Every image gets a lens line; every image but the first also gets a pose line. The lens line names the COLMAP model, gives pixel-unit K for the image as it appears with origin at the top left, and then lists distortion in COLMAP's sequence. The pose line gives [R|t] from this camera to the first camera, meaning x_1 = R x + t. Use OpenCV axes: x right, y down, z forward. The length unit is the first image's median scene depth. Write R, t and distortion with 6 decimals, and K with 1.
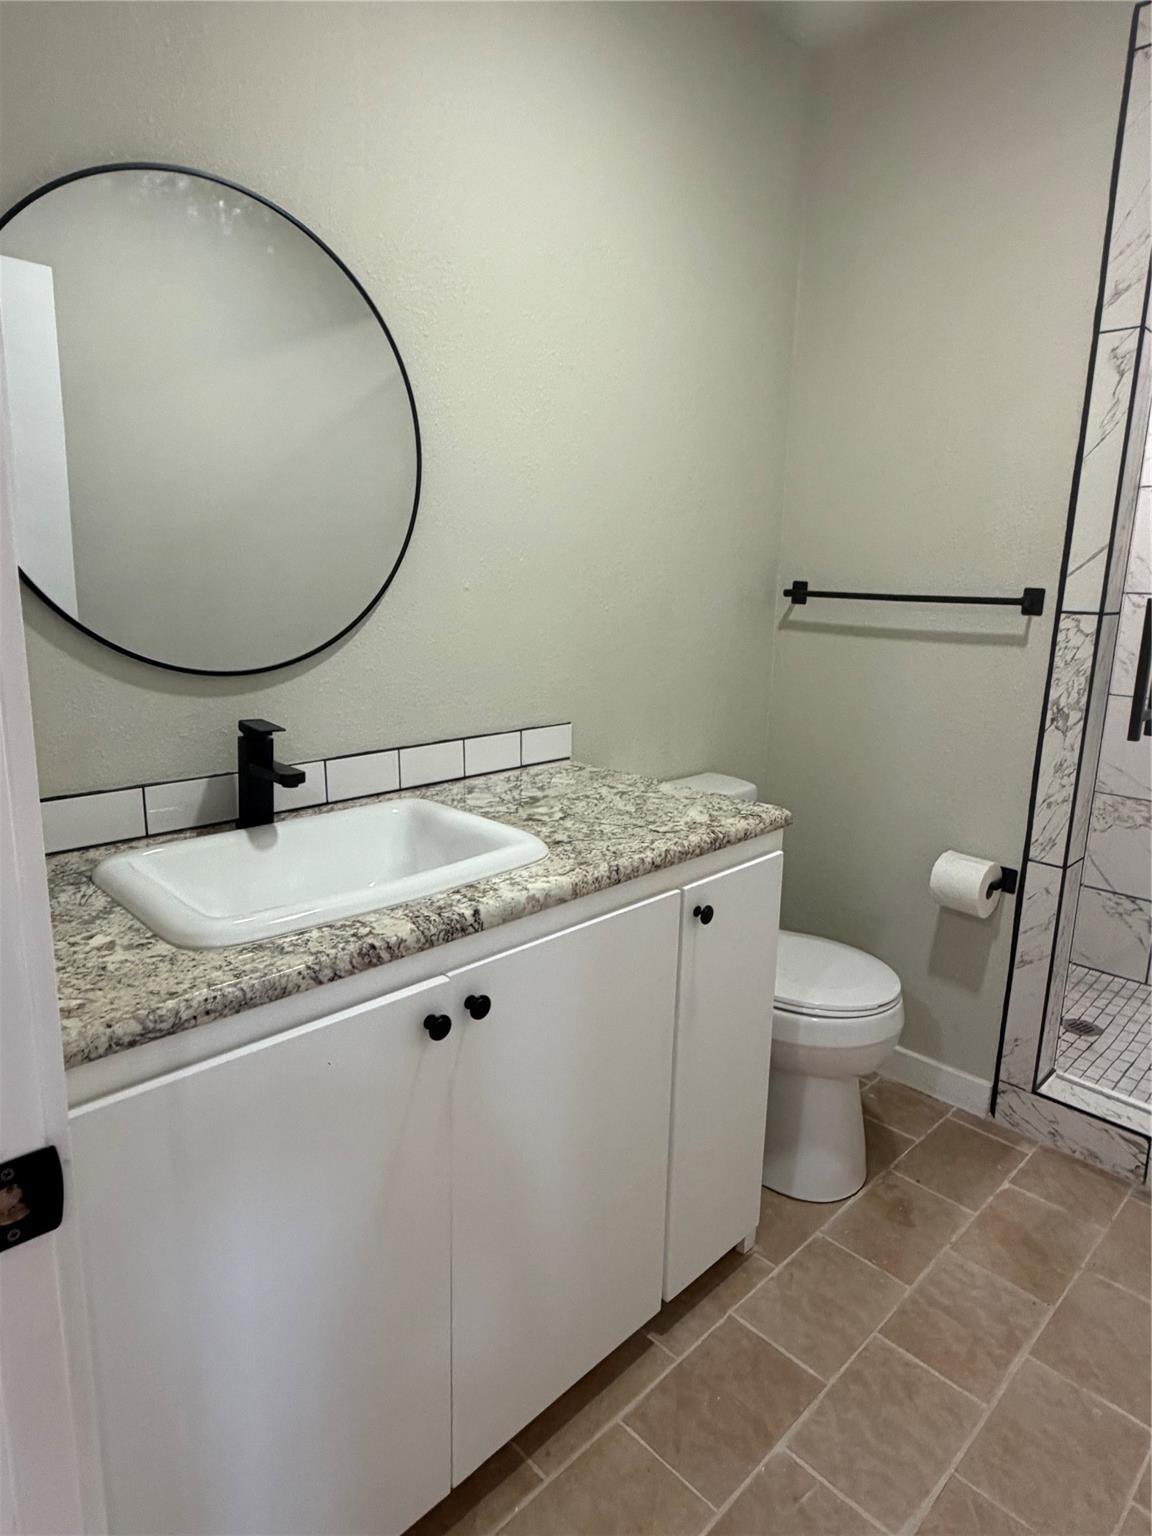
lens RADIAL K [[899.5, 0, 576.0], [0, 899.5, 768.0], [0, 0, 1]] dist [-0.000493, -0.001142]
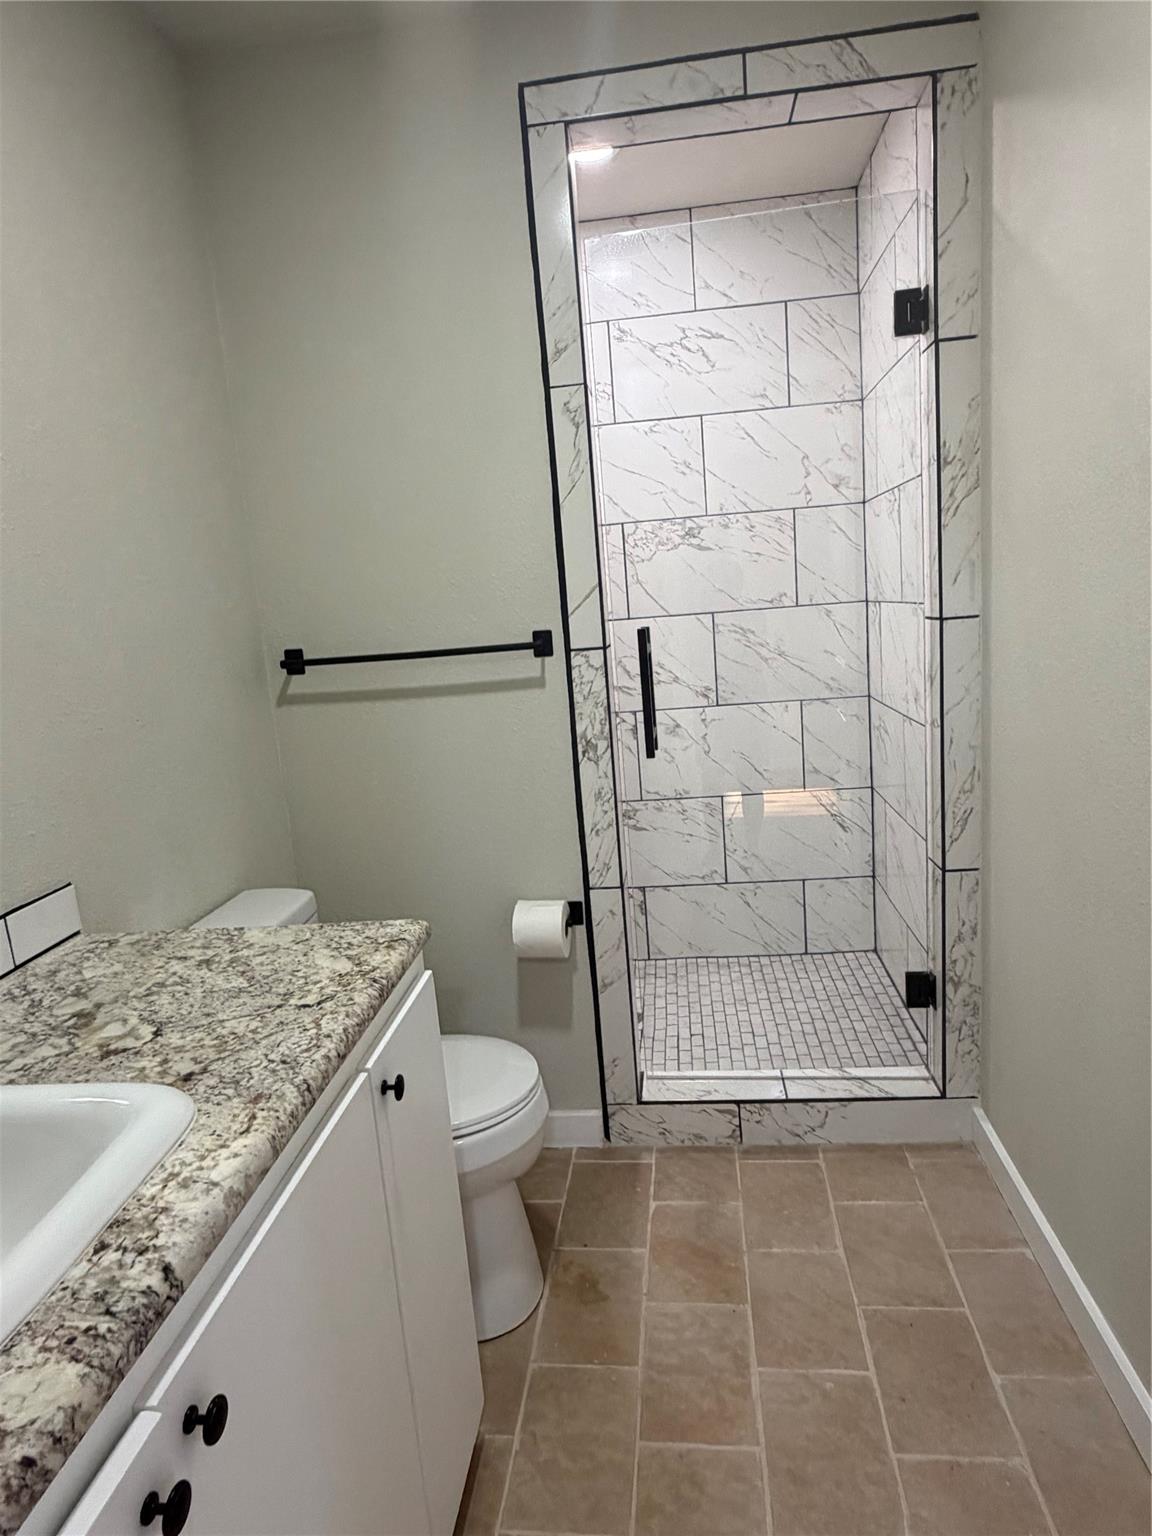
lens RADIAL K [[899.5, 0, 576.0], [0, 899.5, 768.0], [0, 0, 1]] dist [-0.000493, -0.001142]
pose [[0.771858, -0.197769, 0.604254, -0.117644], [0.229488, 0.972982, 0.025310, -0.070100], [-0.592934, 0.119134, 0.796390, 0.195796]]
